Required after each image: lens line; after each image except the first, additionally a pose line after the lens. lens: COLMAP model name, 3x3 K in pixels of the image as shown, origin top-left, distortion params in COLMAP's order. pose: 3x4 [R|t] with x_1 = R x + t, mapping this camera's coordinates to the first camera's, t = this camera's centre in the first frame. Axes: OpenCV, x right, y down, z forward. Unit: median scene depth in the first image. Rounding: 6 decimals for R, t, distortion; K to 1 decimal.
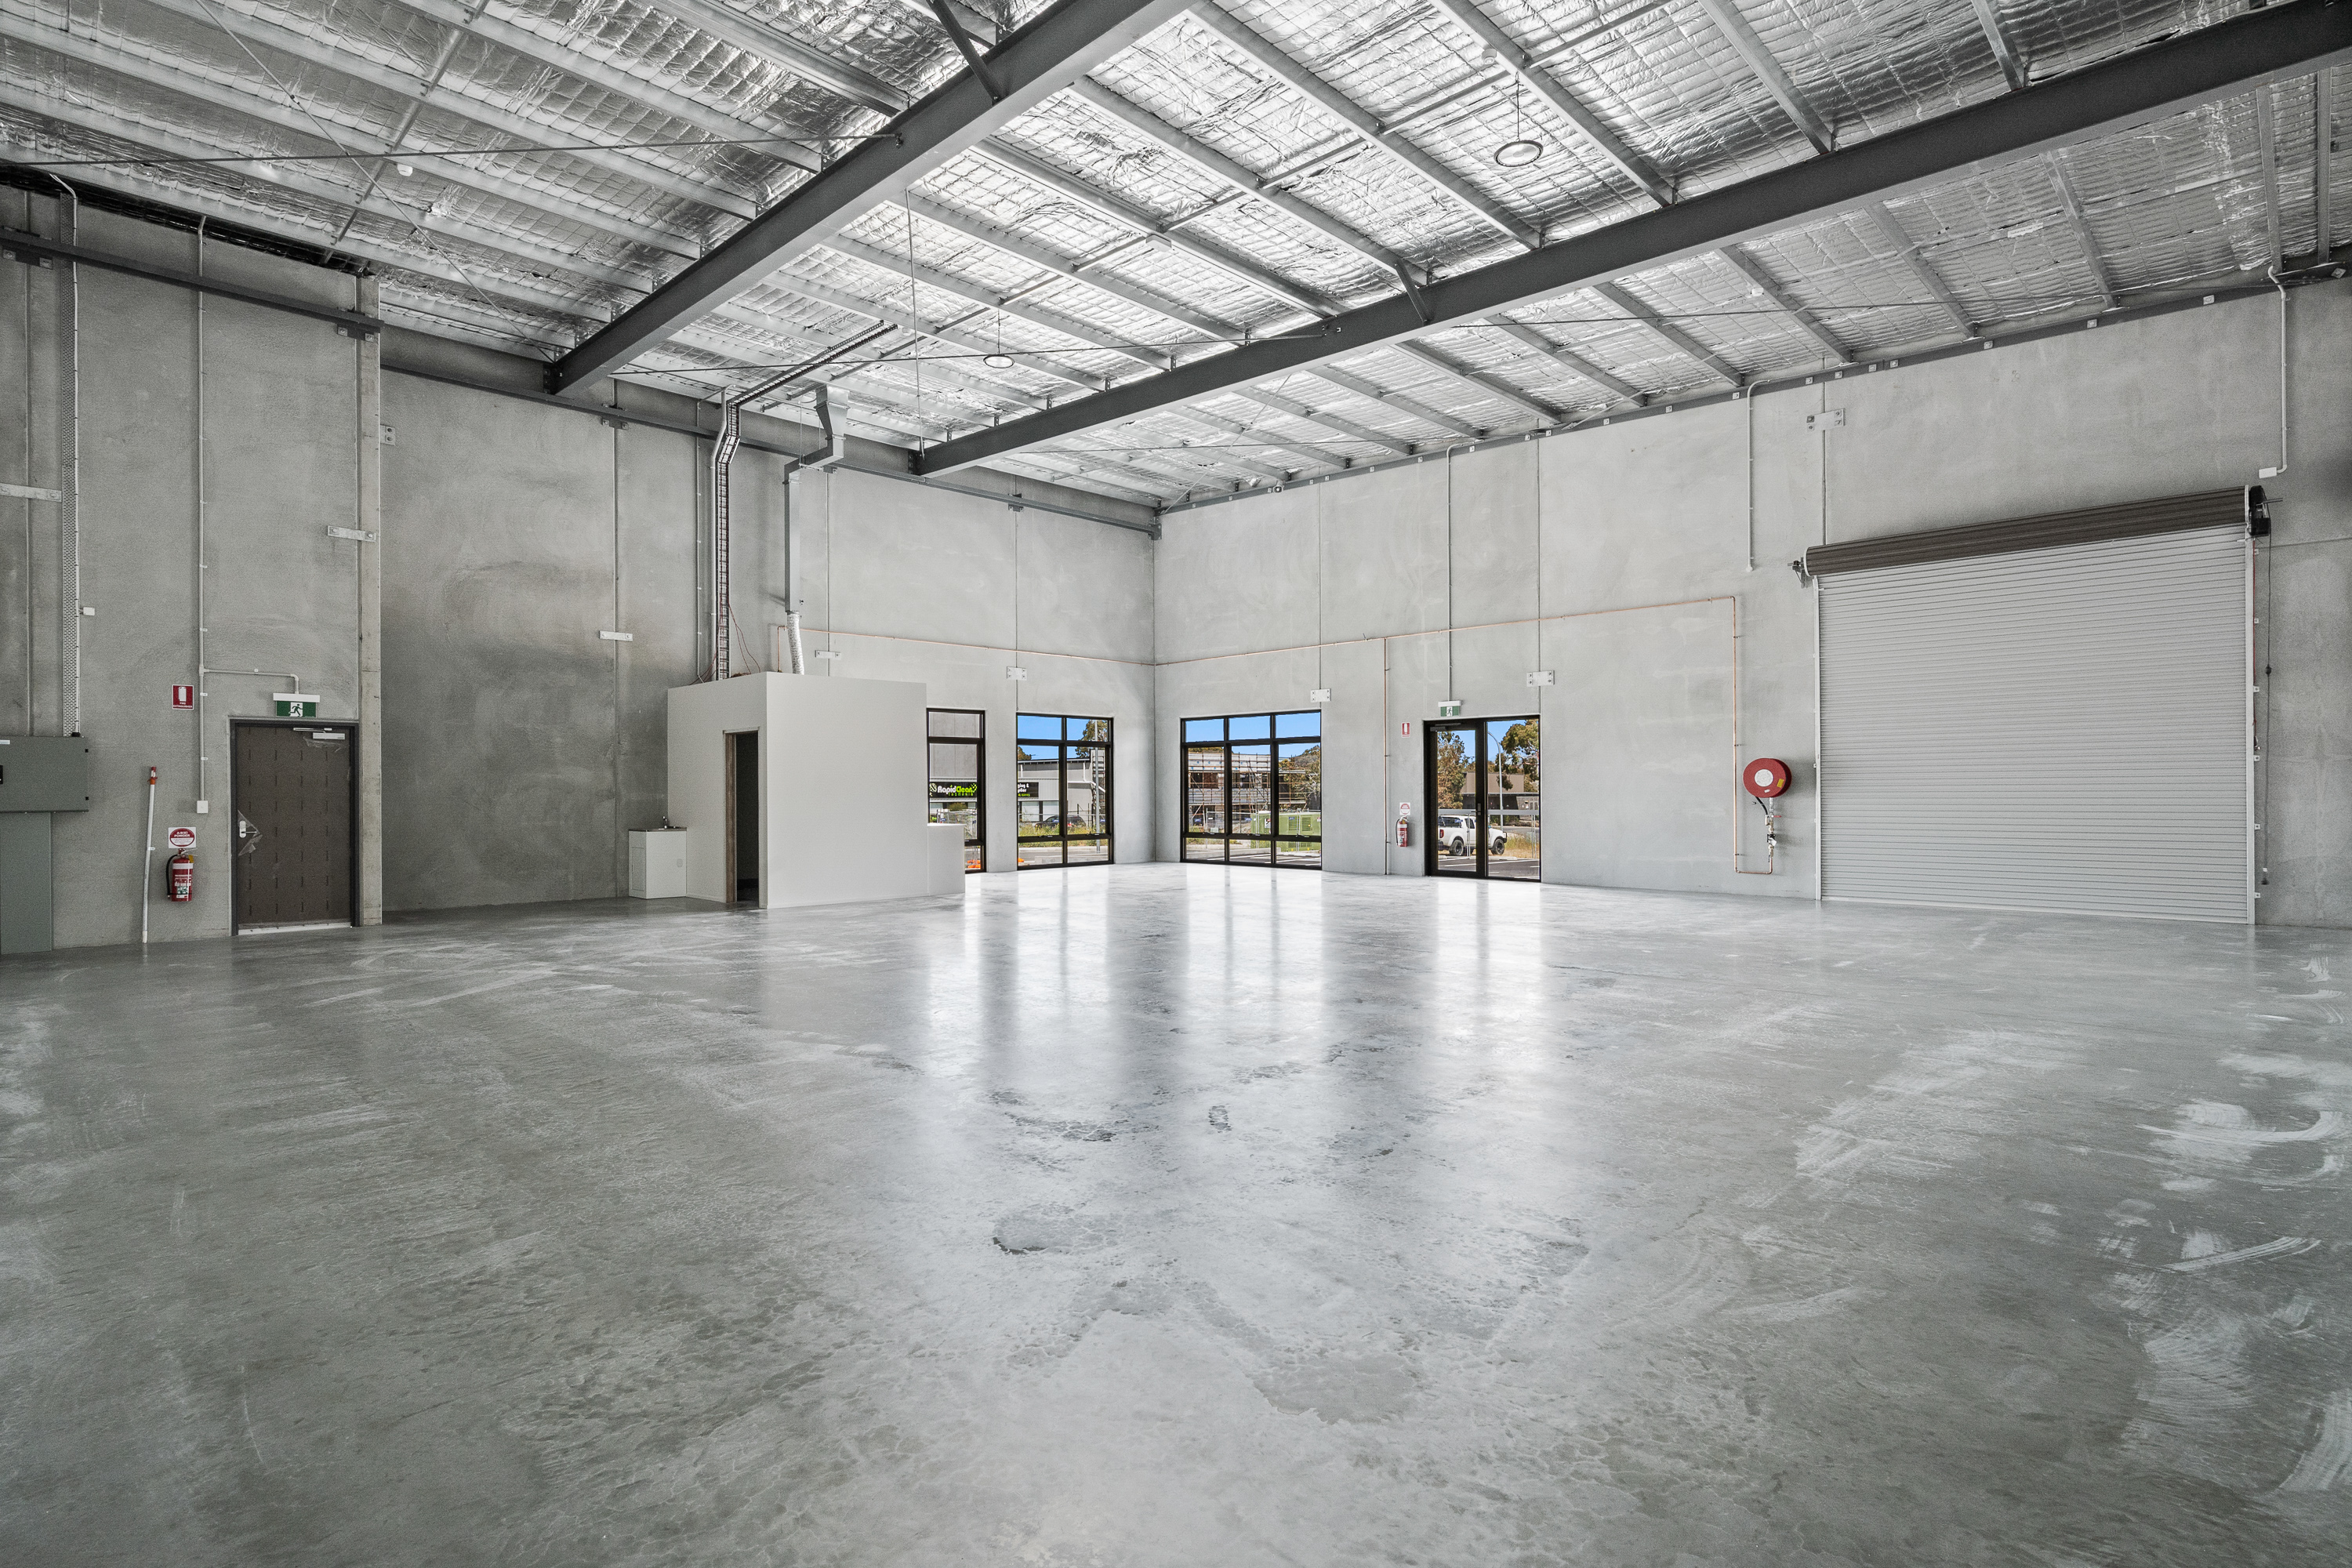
lens RADIAL K [[1156.5, 0, 1179.1], [0, 1156.5, 790.7], [0, 0, 1]] dist [0.002088, 0.000445]
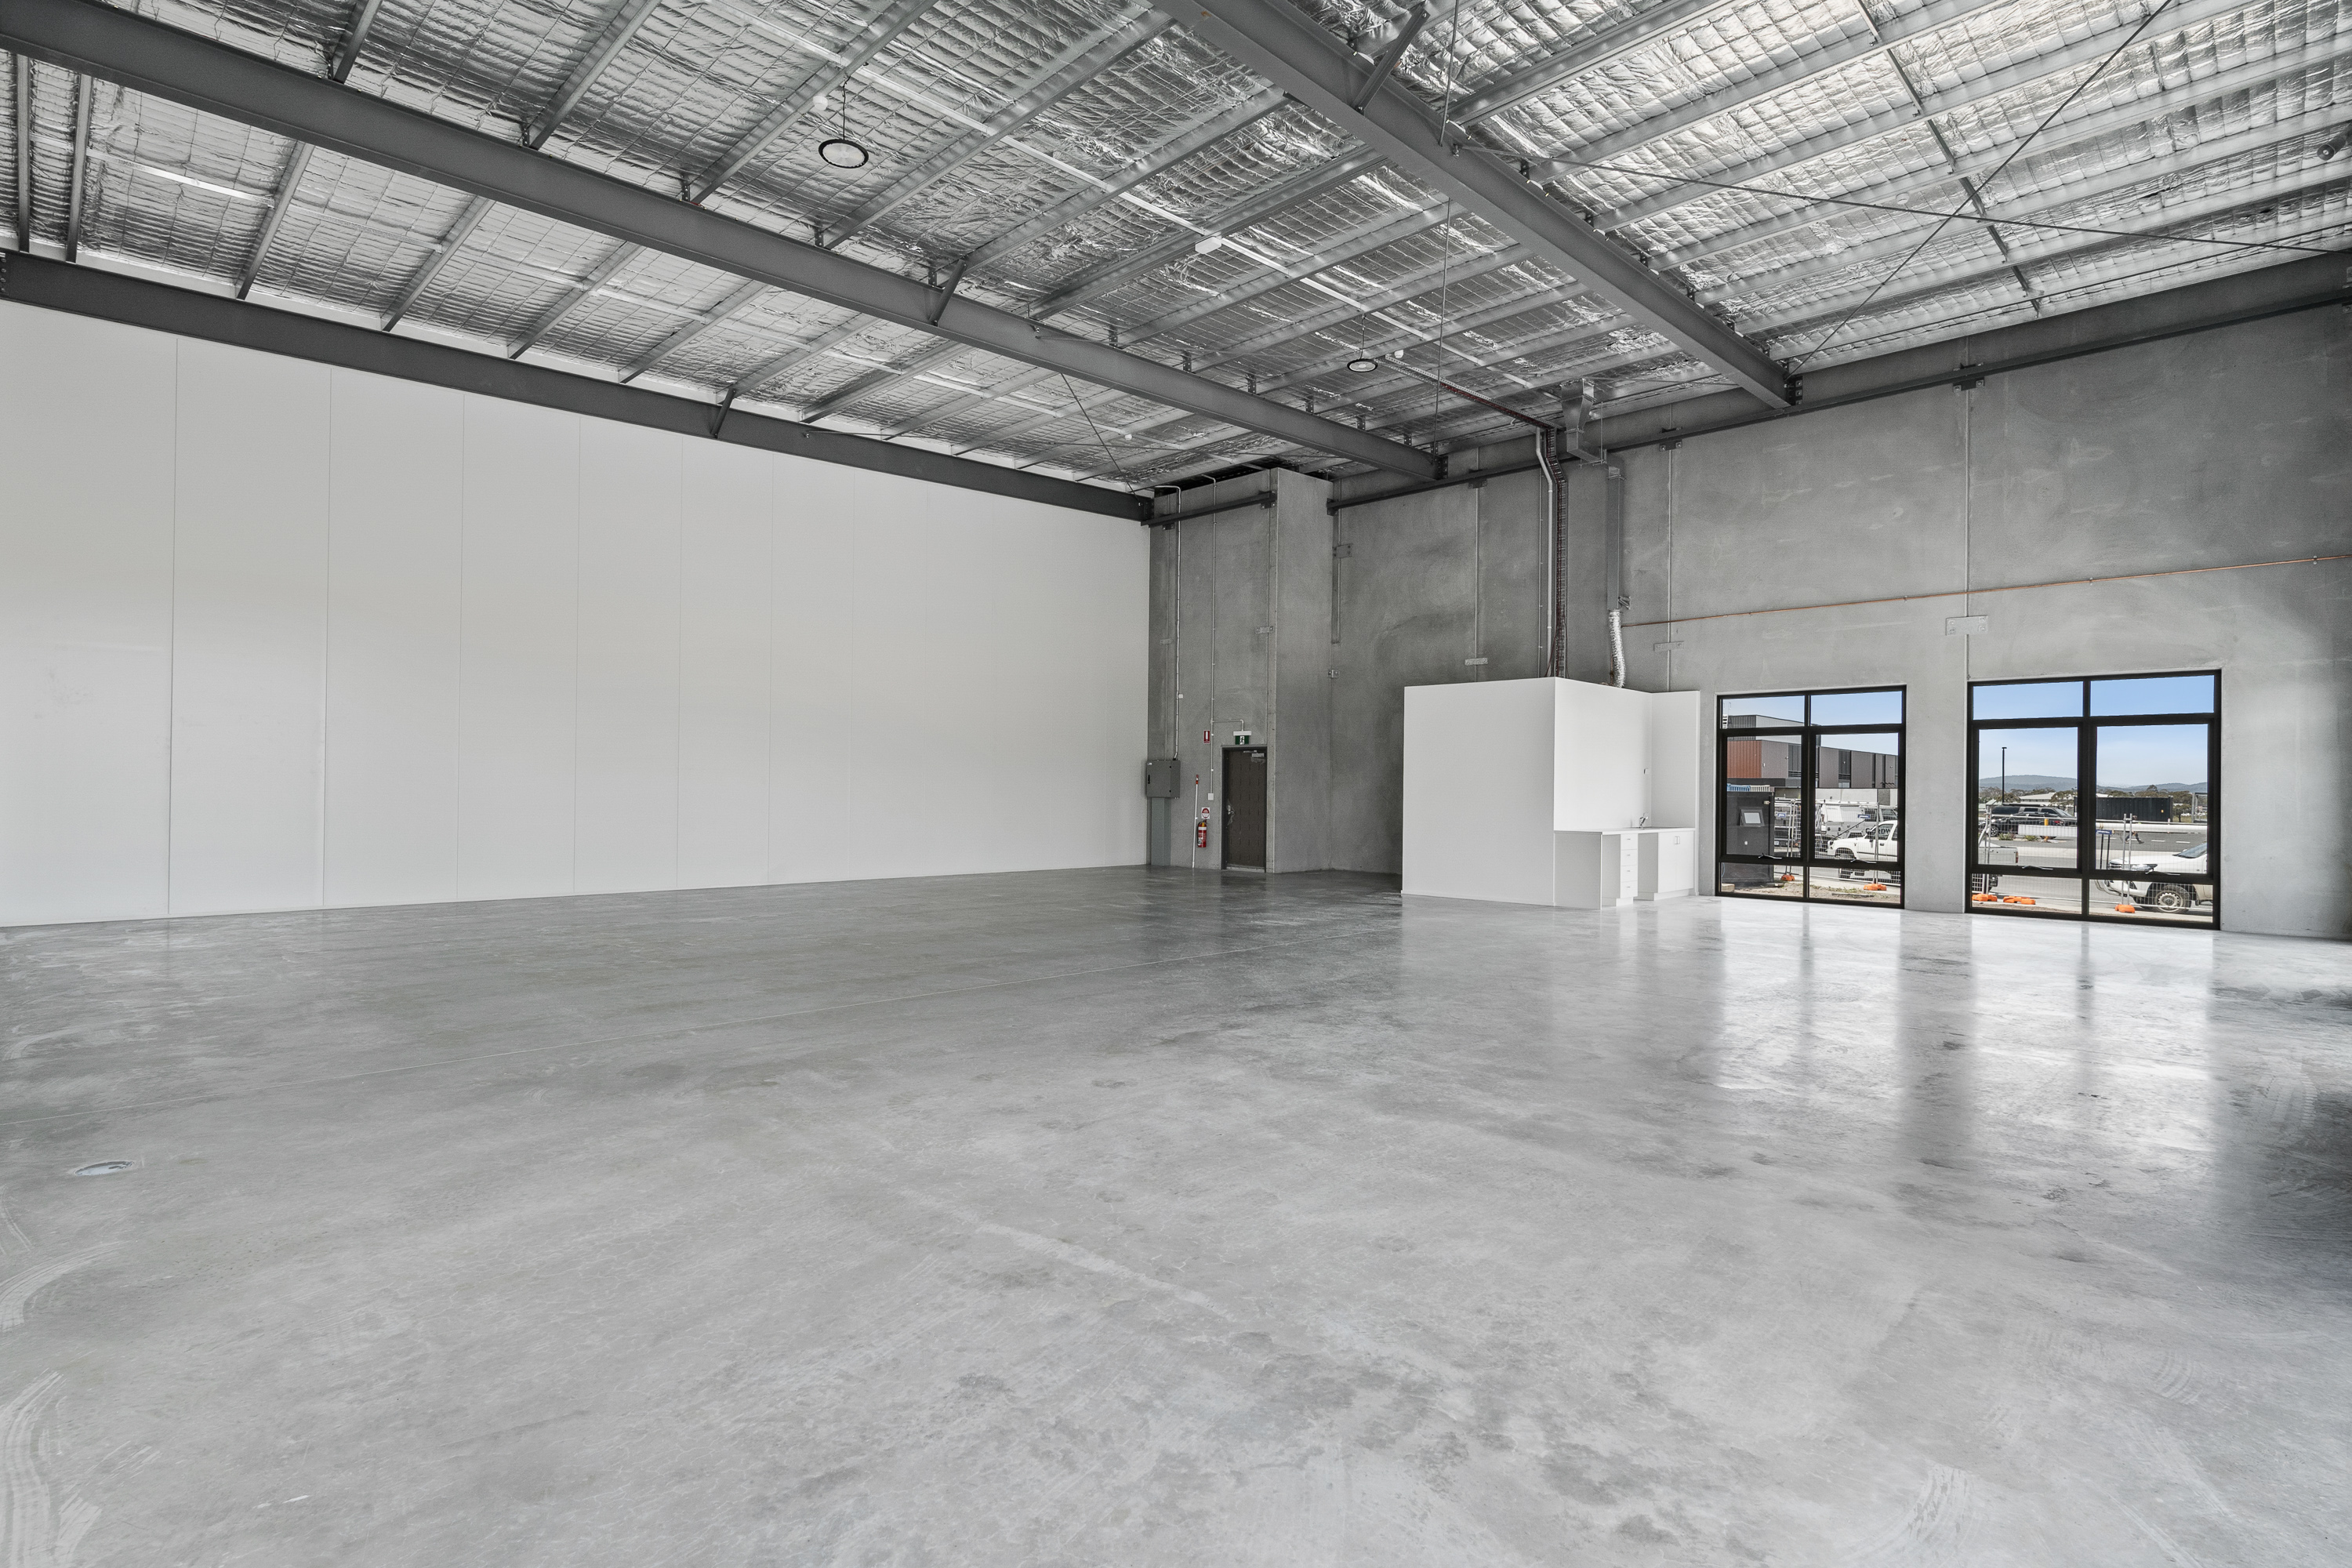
lens RADIAL K [[1180.4, 0, 1168.5], [0, 1180.4, 782.3], [0, 0, 1]] dist [0.002890, 0.000556]
pose [[-0.012164, 0.001608, -0.999925, 0.928438], [-0.007901, 0.999967, 0.001704, -0.010561], [0.999895, 0.007921, -0.012151, 0.877081]]
